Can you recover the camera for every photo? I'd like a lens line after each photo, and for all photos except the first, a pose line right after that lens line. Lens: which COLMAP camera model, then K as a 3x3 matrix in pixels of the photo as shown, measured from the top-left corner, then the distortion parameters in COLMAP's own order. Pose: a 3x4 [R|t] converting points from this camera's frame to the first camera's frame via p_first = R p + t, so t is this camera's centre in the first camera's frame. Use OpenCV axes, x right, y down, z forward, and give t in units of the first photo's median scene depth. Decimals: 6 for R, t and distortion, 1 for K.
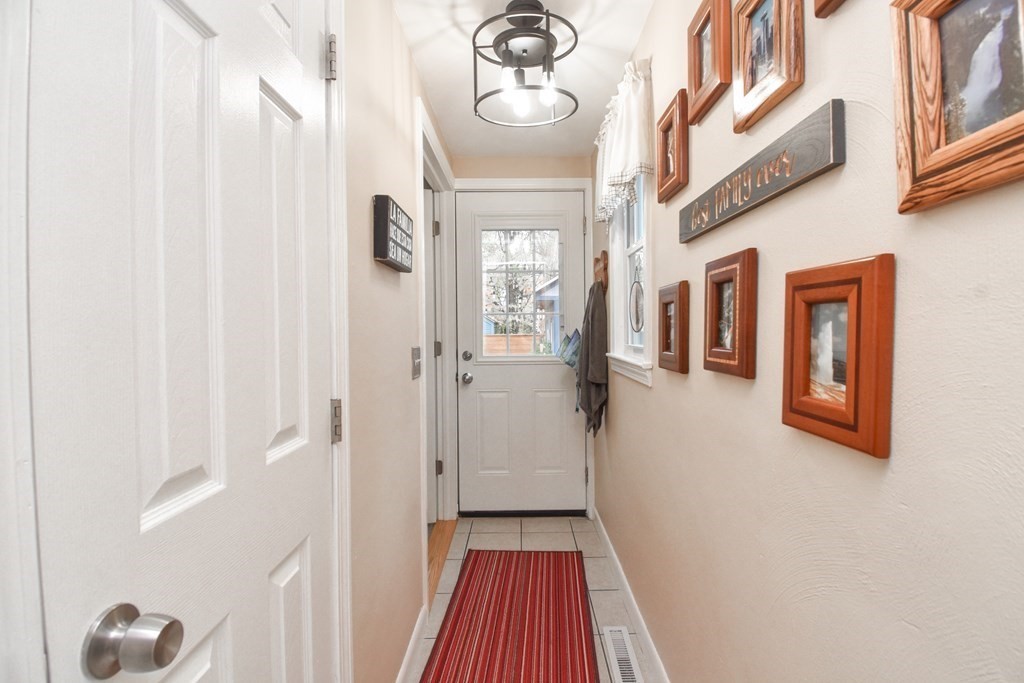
lens RADIAL K [[465.3, 0, 511.8], [0, 465.3, 338.6], [0, 0, 1]] dist [0.007759, -0.016138]
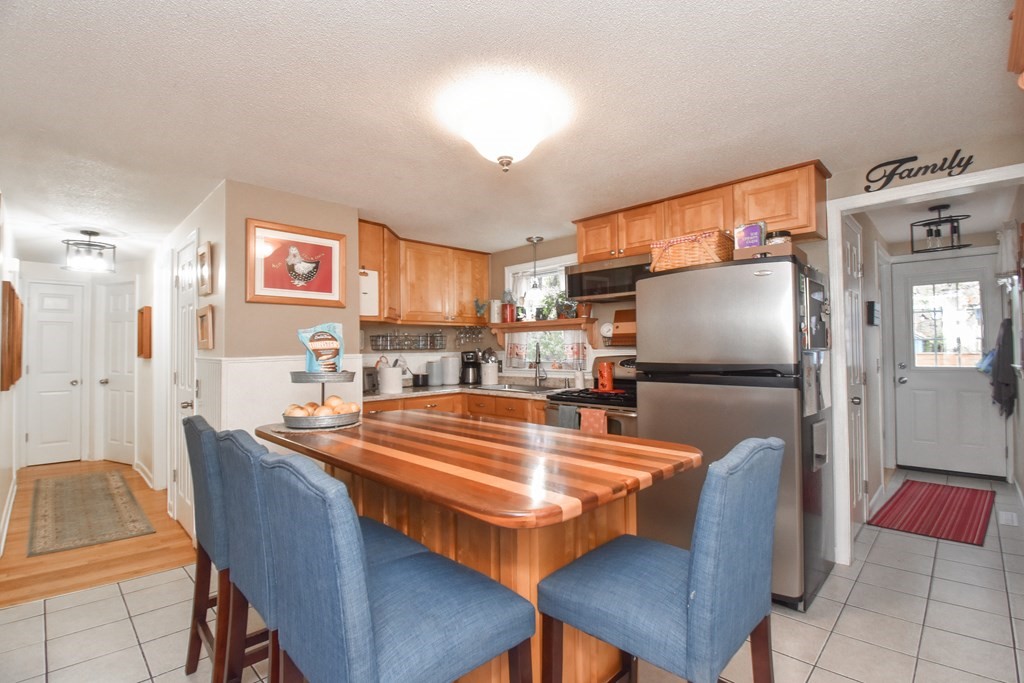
lens RADIAL K [[468.7, 0, 521.3], [0, 468.7, 339.6], [0, 0, 1]] dist [-0.035233, -0.001732]
pose [[0.725600, -0.015493, -0.687942, 0.031524], [-0.008996, 0.999447, -0.031997, 0.010701], [0.688058, 0.029406, 0.725060, -1.001530]]
